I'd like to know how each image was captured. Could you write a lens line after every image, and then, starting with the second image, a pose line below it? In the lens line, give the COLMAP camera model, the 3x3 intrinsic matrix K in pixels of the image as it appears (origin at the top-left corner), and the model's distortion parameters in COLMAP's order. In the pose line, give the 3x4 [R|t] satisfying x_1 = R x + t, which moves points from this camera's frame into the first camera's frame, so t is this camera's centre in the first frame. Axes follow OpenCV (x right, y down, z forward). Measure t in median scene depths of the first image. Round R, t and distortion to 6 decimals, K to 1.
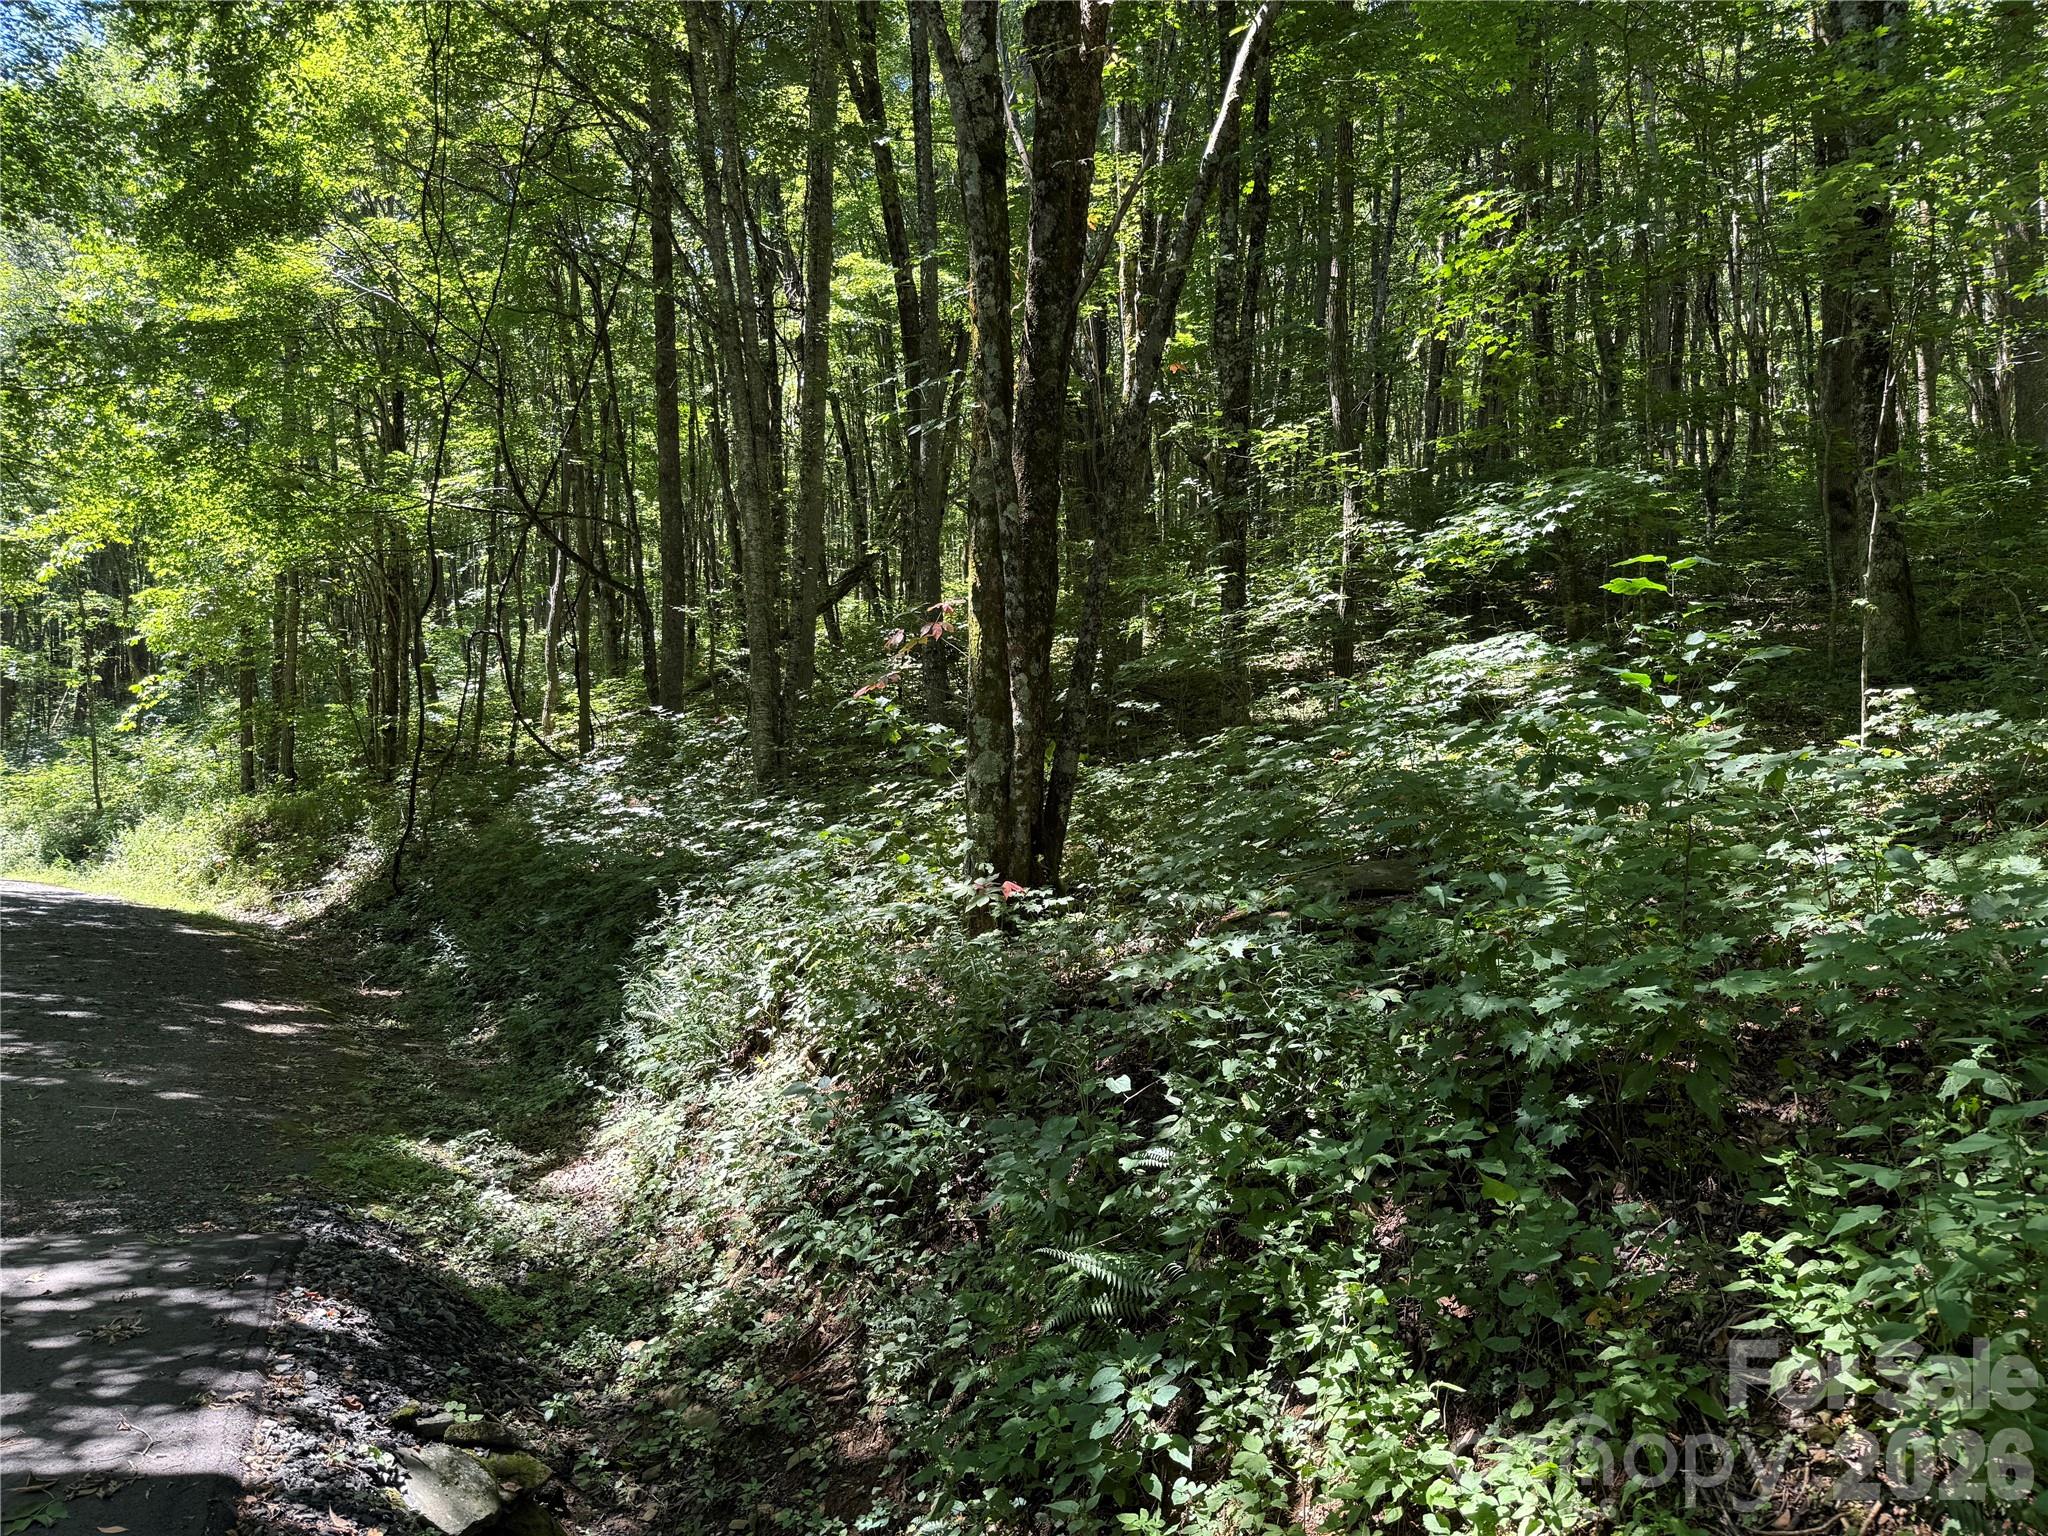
lens RADIAL K [[1465.2, 0, 1018.8], [0, 1465.2, 780.0], [0, 0, 1]] dist [0.077740, -0.092849]
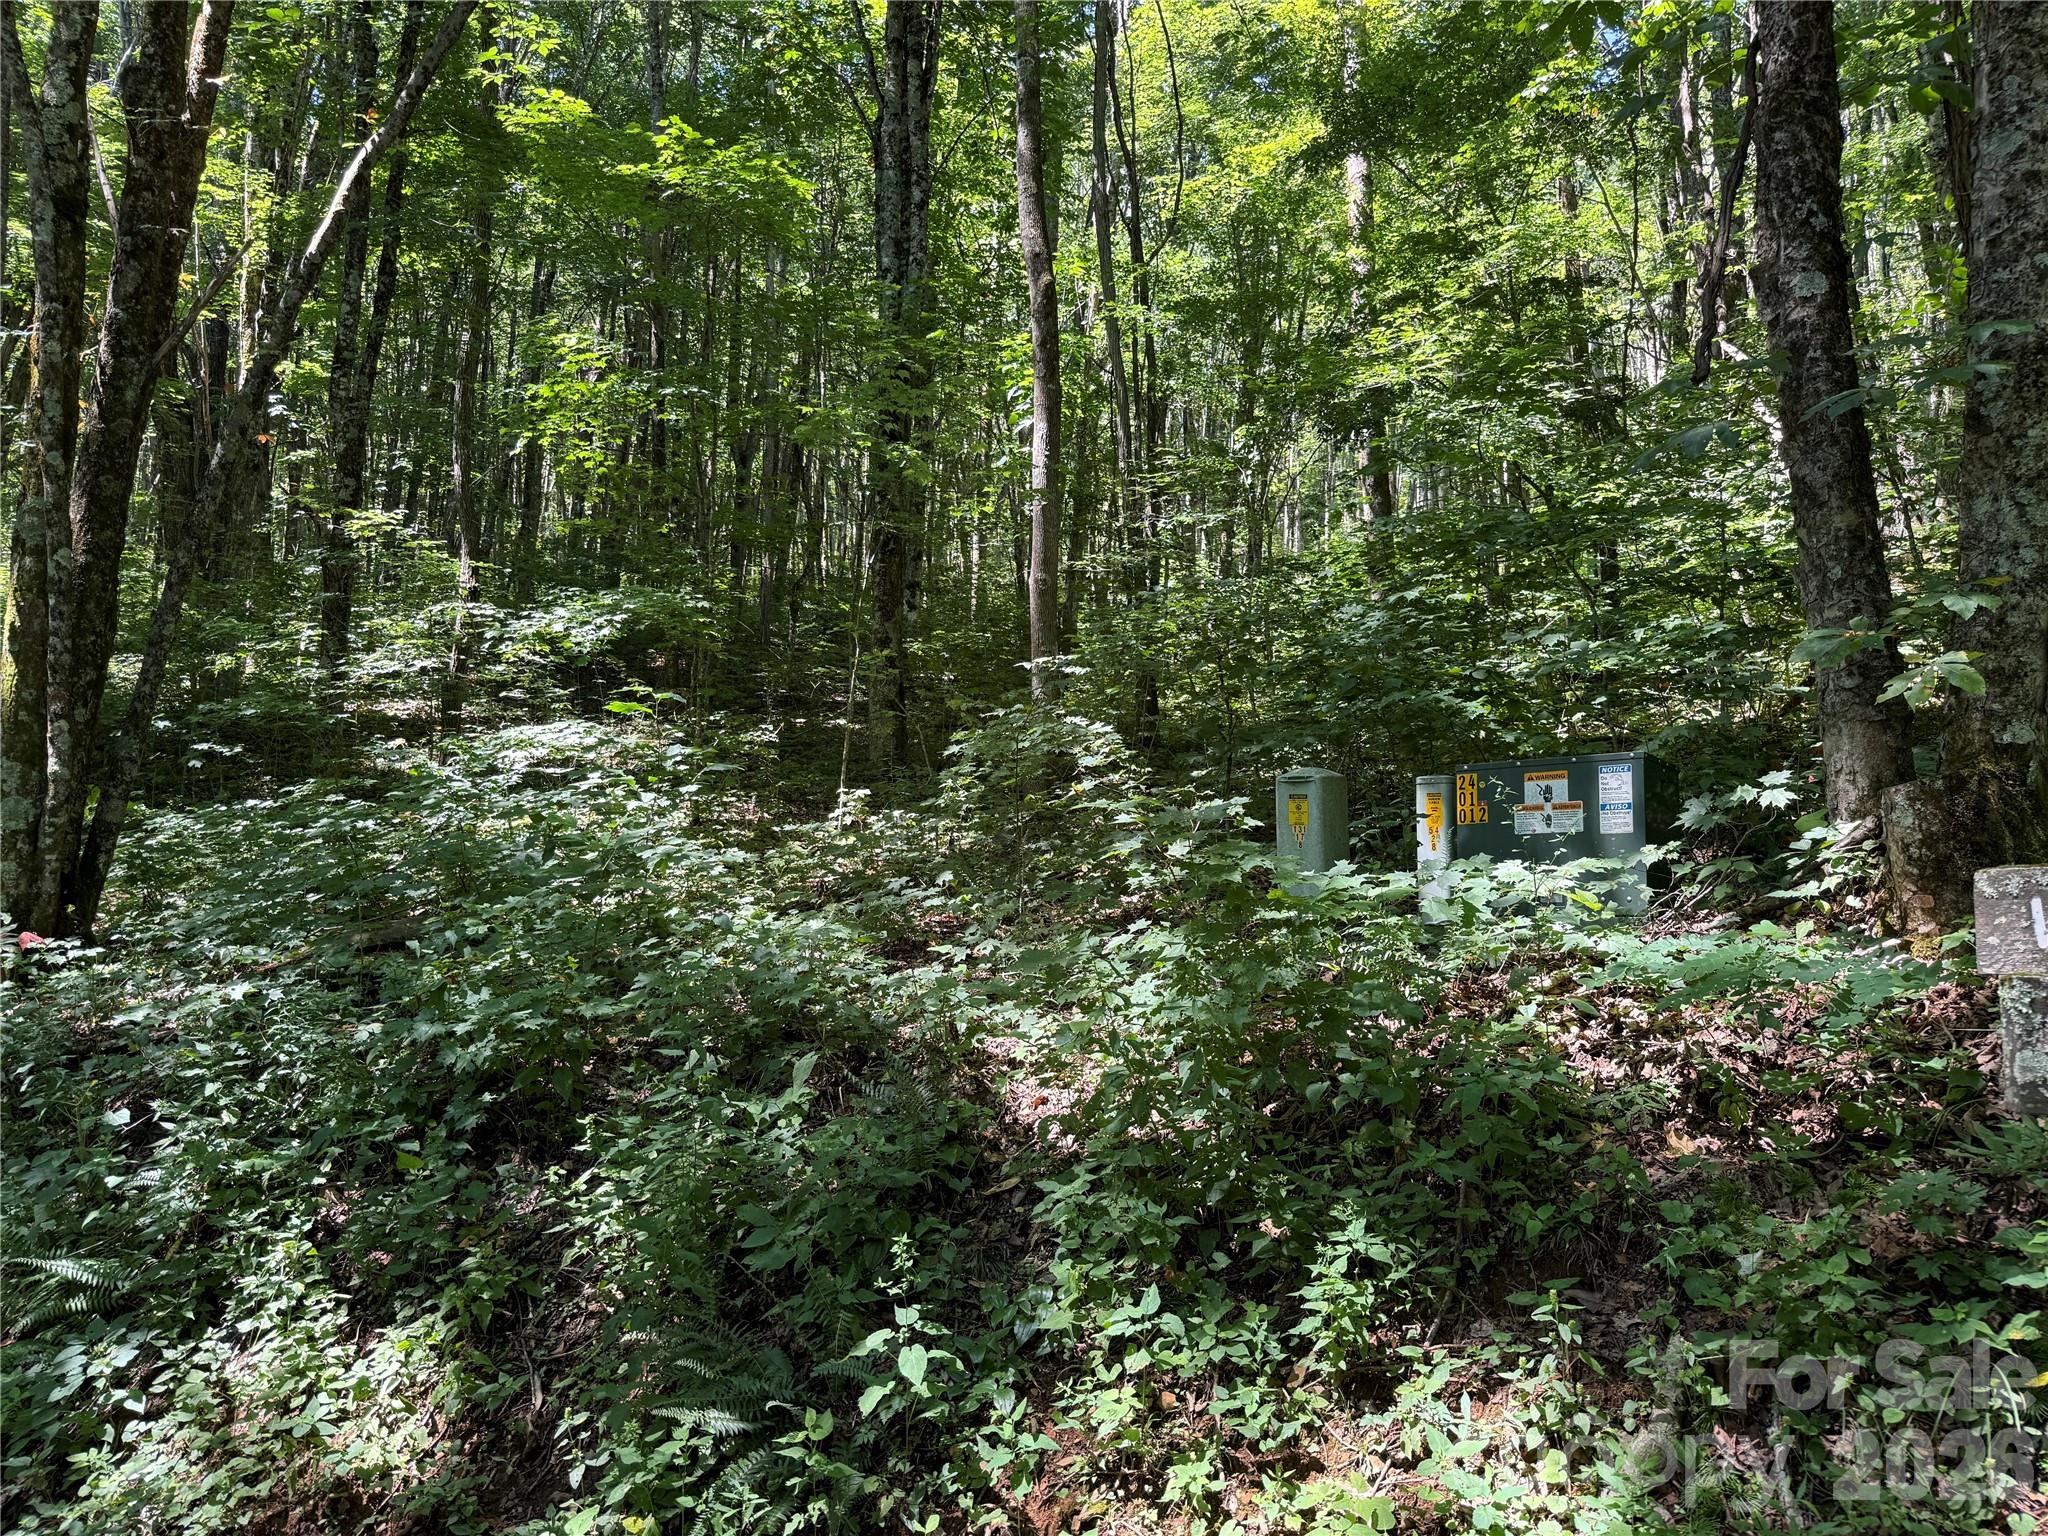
lens RADIAL K [[1465.2, 0, 1007.7], [0, 1465.2, 768.7], [0, 0, 1]] dist [0.077740, -0.092849]
pose [[0.847258, 0.068669, 0.526724, 0.016446], [-0.046910, 0.997407, -0.054575, -0.016543], [-0.529106, 0.021530, 0.848283, -0.198260]]
